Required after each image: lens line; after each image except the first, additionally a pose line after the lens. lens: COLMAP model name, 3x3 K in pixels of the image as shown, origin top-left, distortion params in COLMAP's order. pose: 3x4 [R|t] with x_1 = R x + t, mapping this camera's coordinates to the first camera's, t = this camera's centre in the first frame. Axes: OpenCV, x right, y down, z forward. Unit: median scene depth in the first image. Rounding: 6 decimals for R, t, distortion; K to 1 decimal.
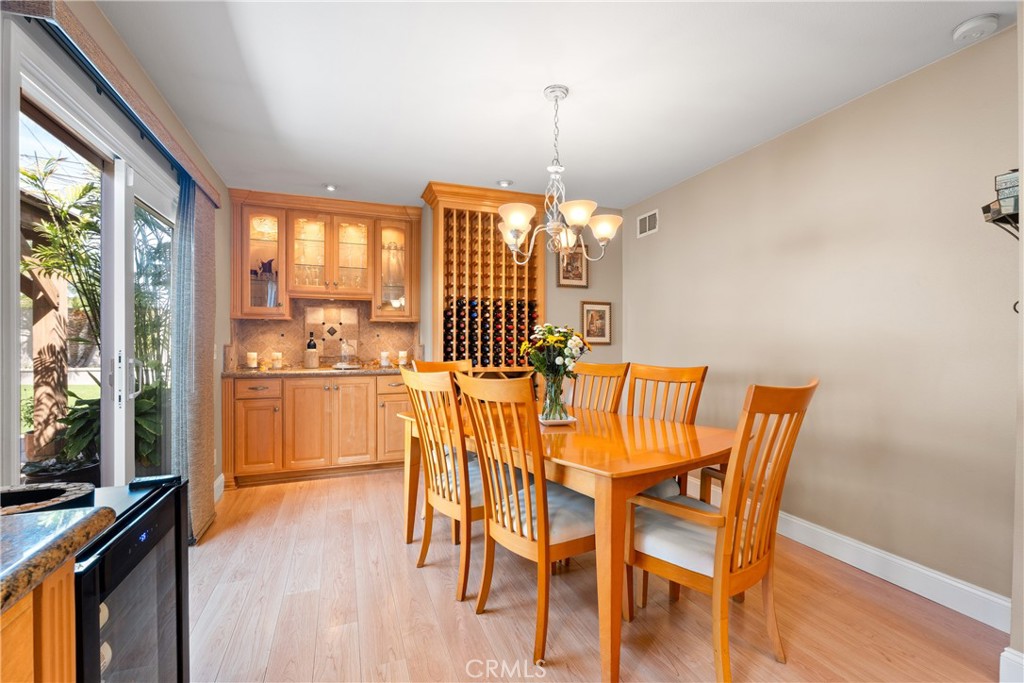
lens RADIAL K [[455.8, 0, 512.9], [0, 455.8, 343.9], [0, 0, 1]] dist [-0.000648, 0.000228]
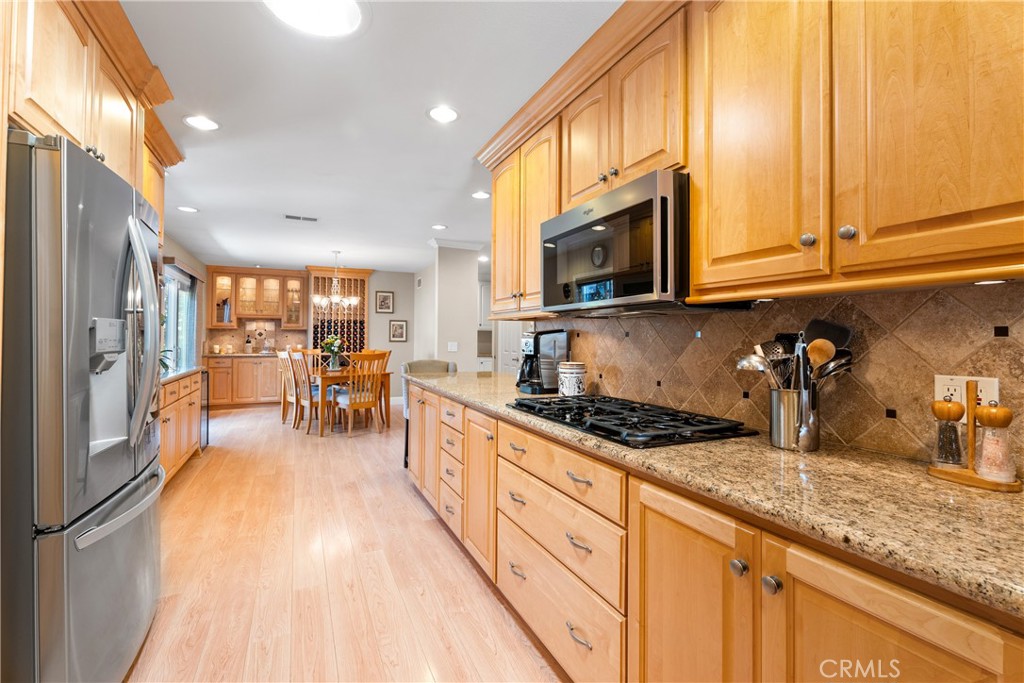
lens RADIAL K [[455.3, 0, 511.4], [0, 455.3, 333.9], [0, 0, 1]] dist [-0.000255, -0.000079]
pose [[0.997086, 0.004599, 0.076148, 0.540007], [-0.003533, 0.999894, -0.014123, -0.006908], [-0.076205, 0.013813, 0.996997, -1.043133]]
